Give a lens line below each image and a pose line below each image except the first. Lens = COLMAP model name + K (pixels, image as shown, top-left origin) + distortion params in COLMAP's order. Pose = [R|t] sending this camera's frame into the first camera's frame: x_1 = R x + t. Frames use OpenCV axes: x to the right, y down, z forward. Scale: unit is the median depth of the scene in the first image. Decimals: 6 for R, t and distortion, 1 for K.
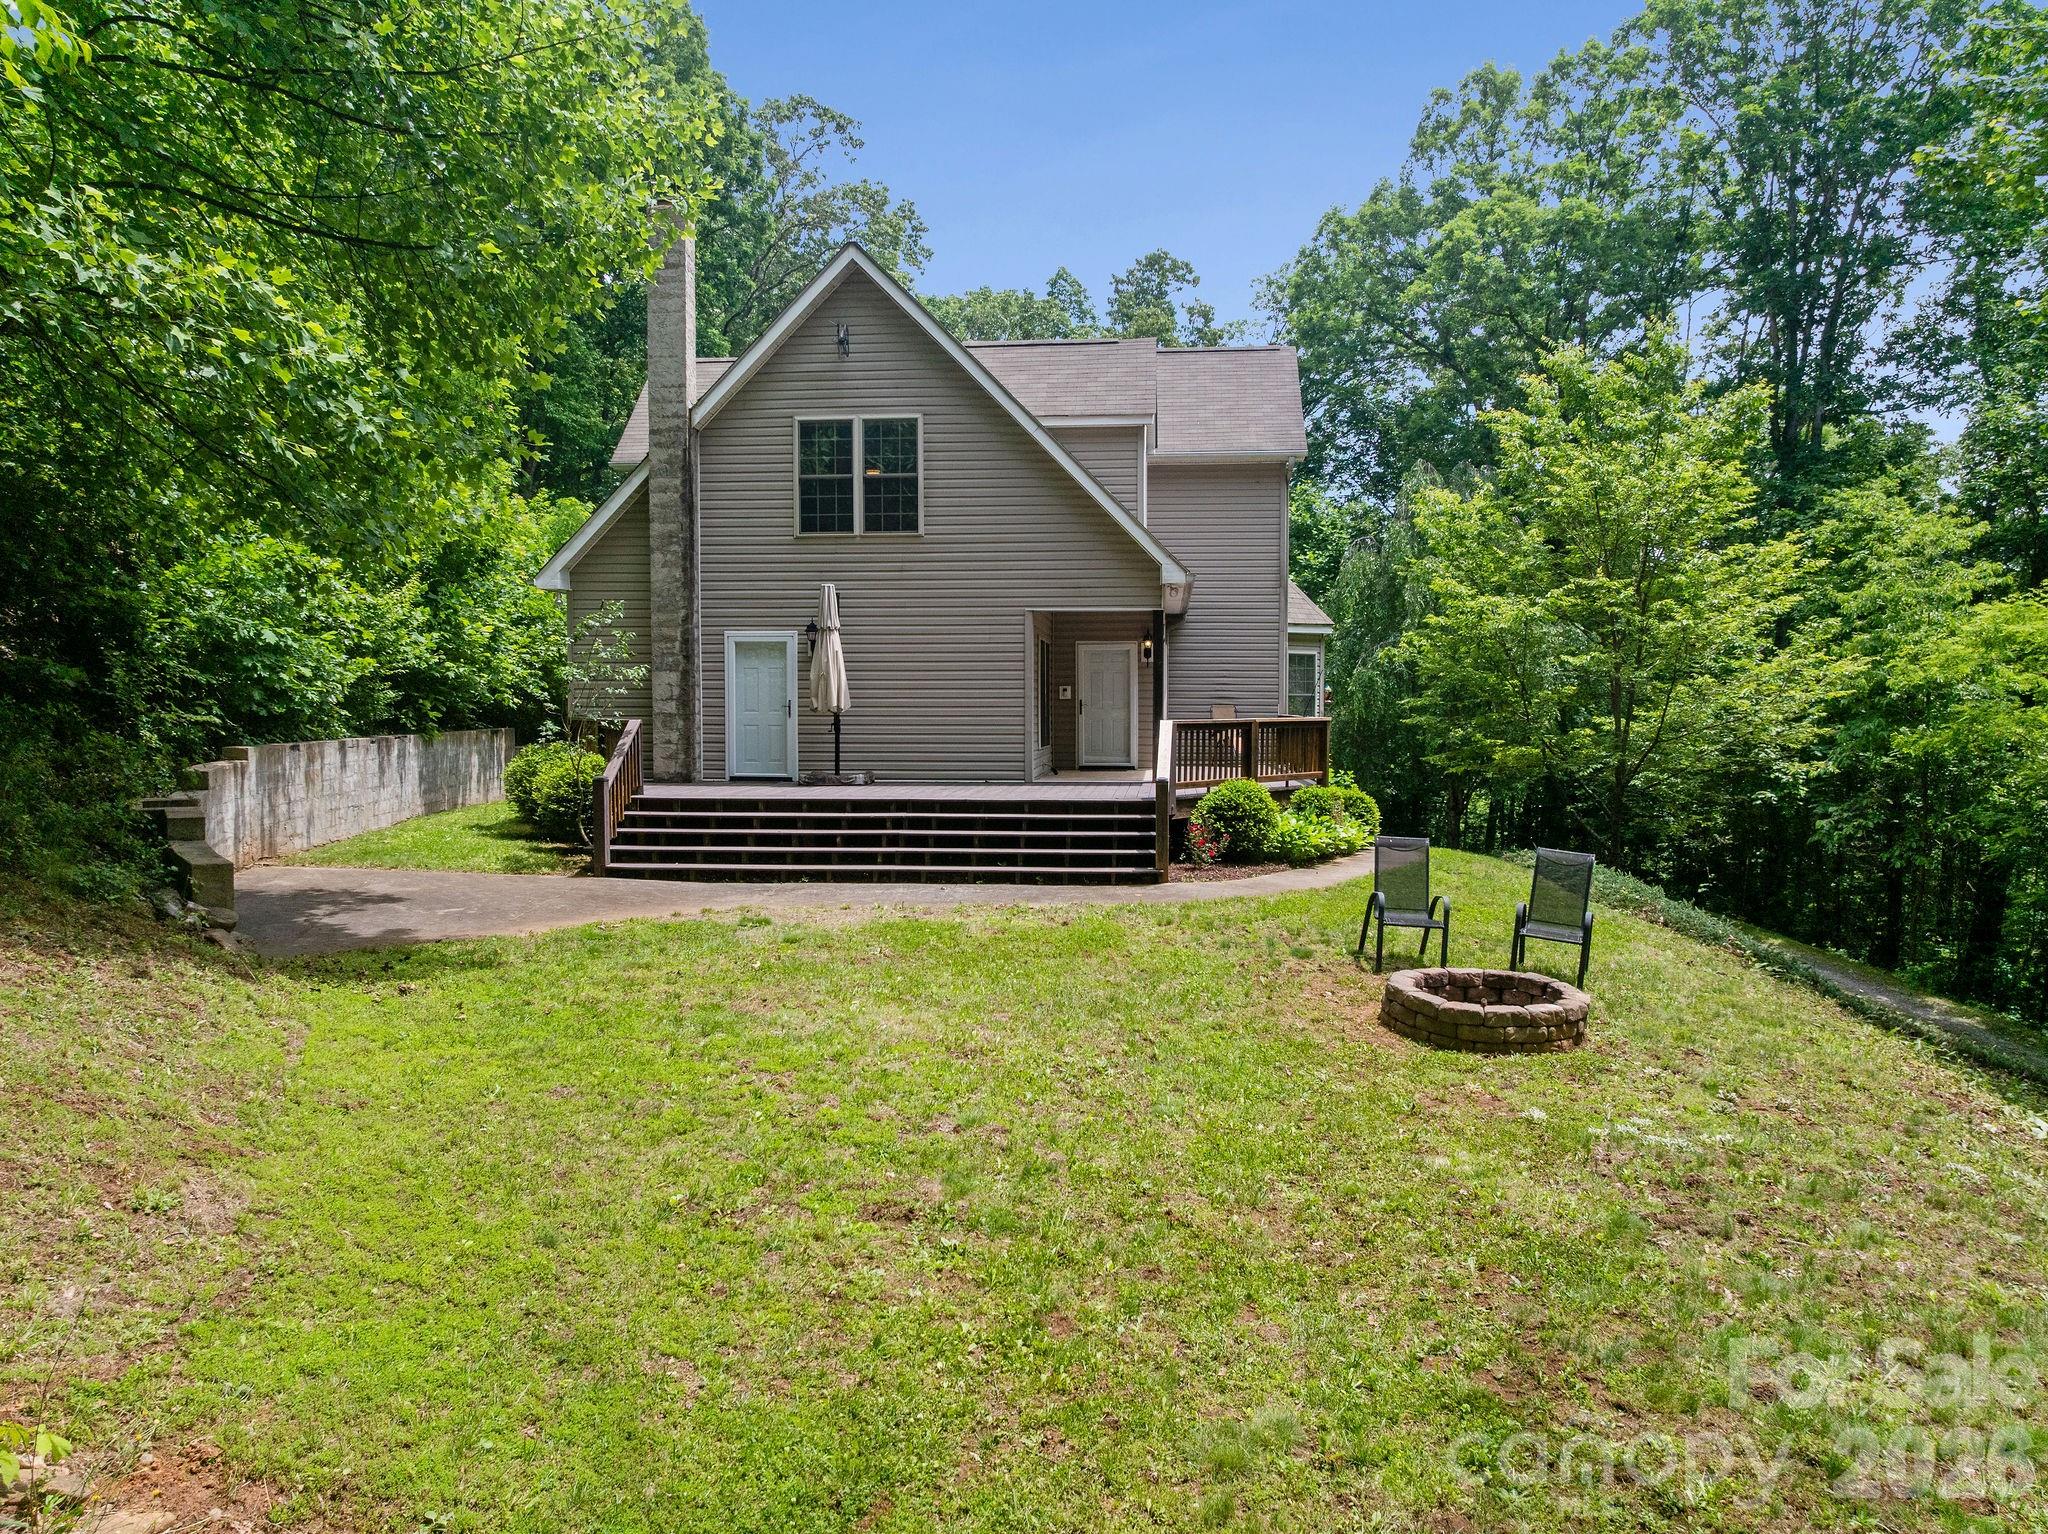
lens RADIAL K [[1444.7, 0, 1024.3], [0, 1444.7, 774.0], [0, 0, 1]] dist [-0.008830, -0.001548]
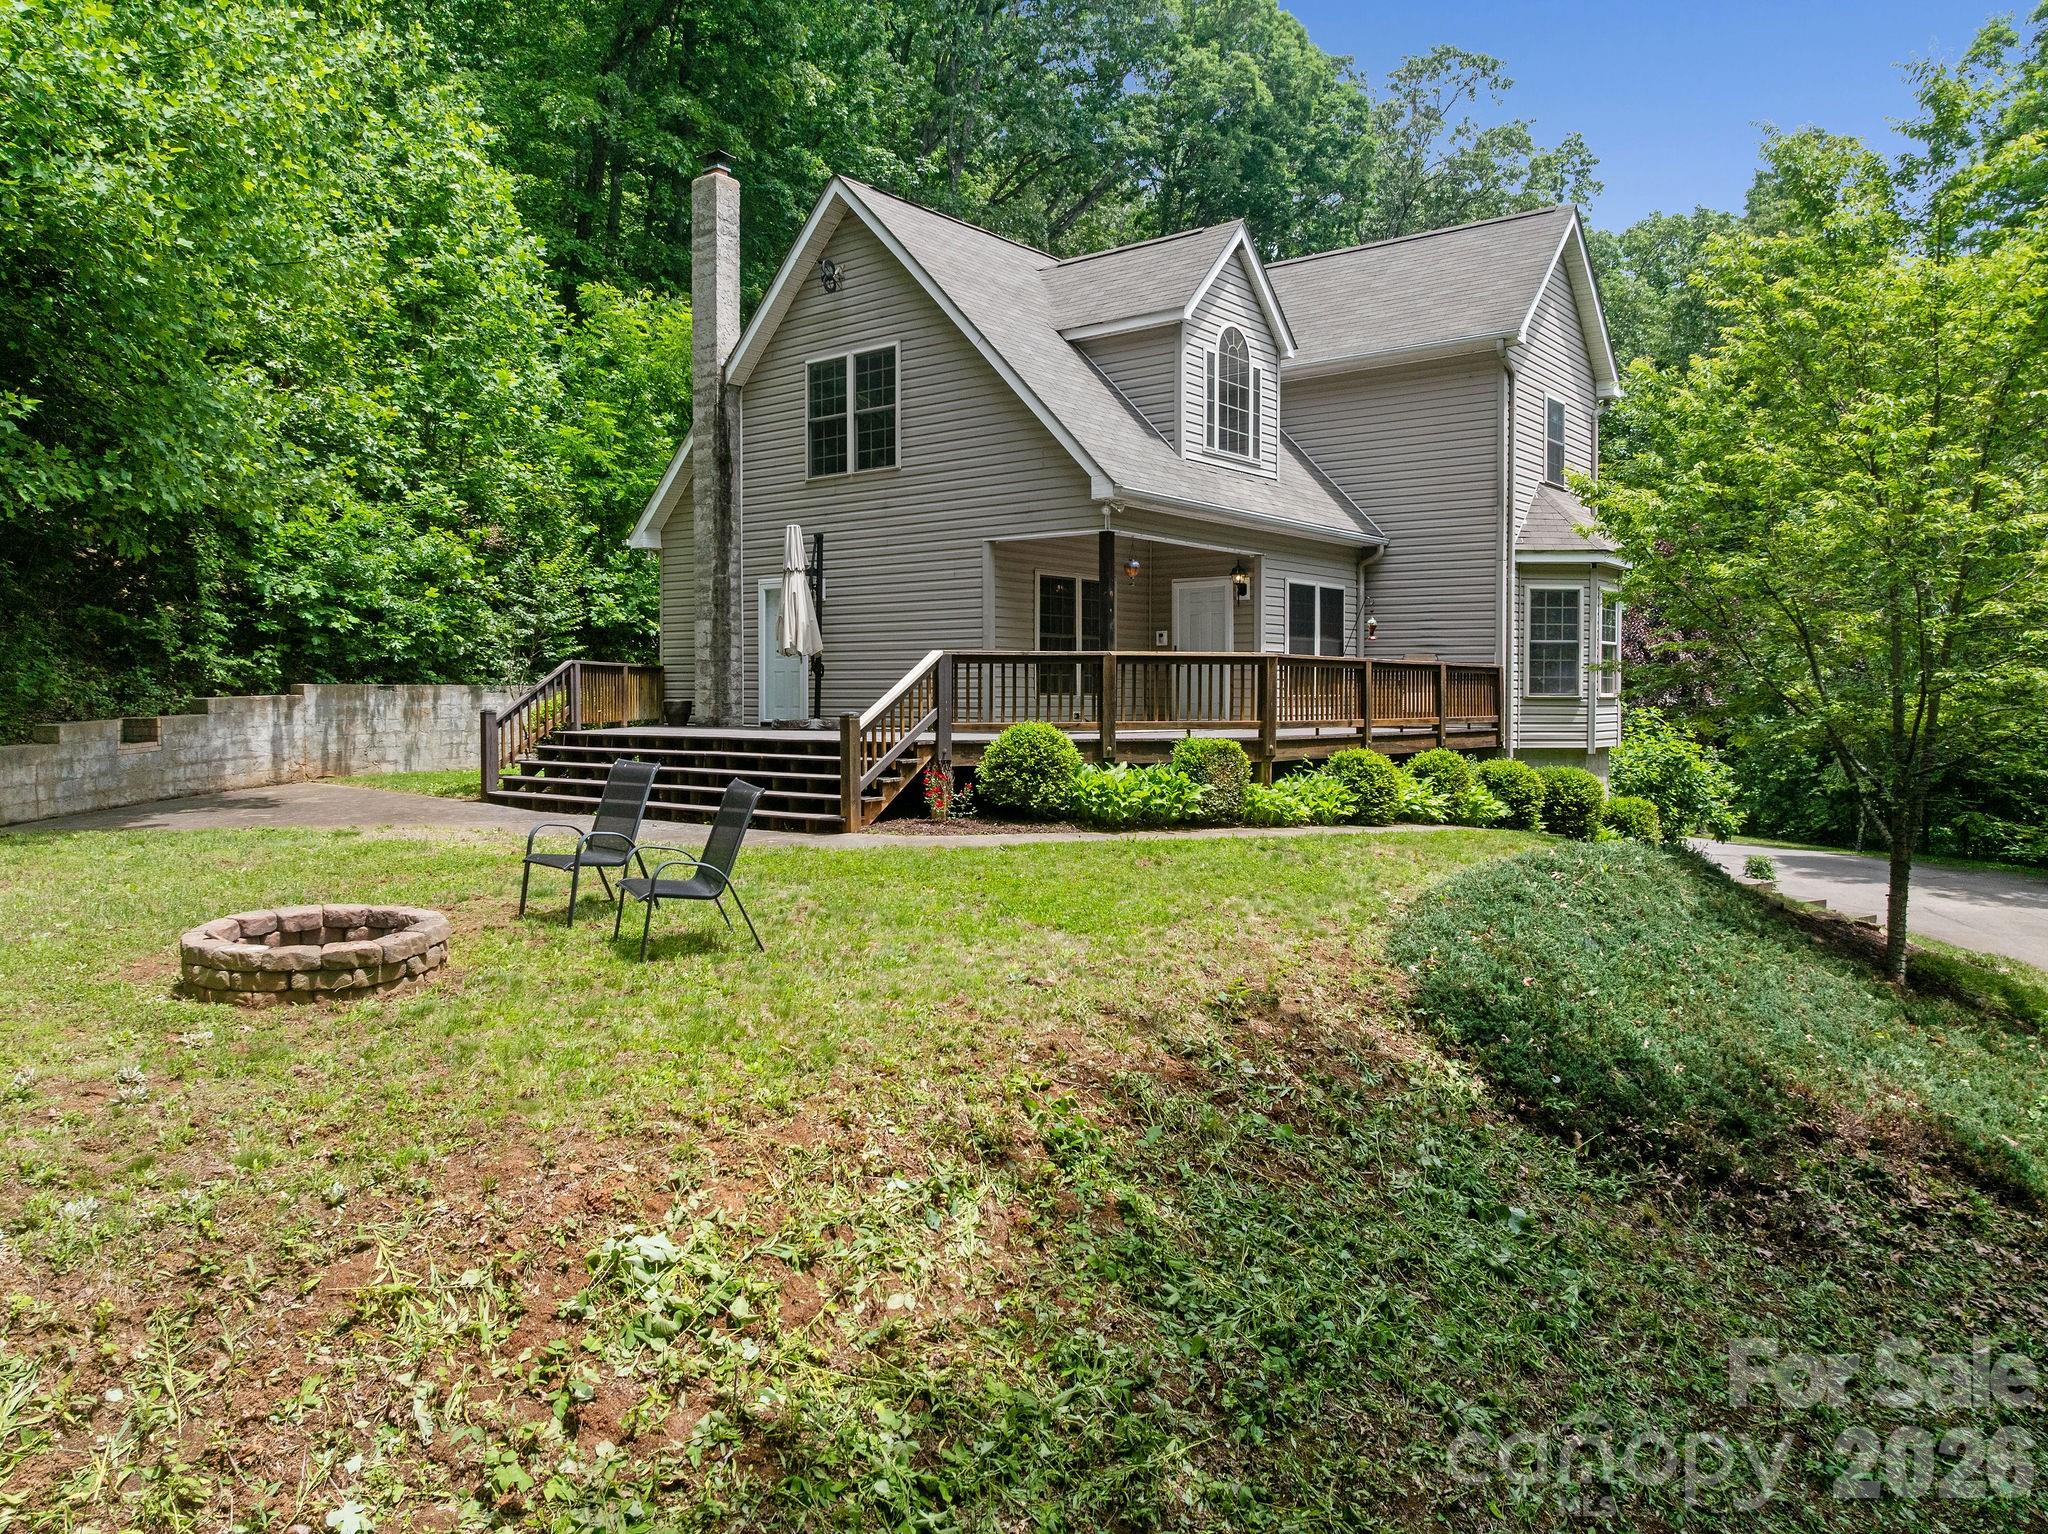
lens RADIAL K [[1444.7, 0, 1026.2], [0, 1444.7, 764.6], [0, 0, 1]] dist [-0.008830, -0.001548]
pose [[0.838052, 0.027235, -0.544911, 0.520646], [-0.026621, 0.999605, 0.009020, 0.017982], [0.544941, 0.006947, 0.838445, 0.251494]]
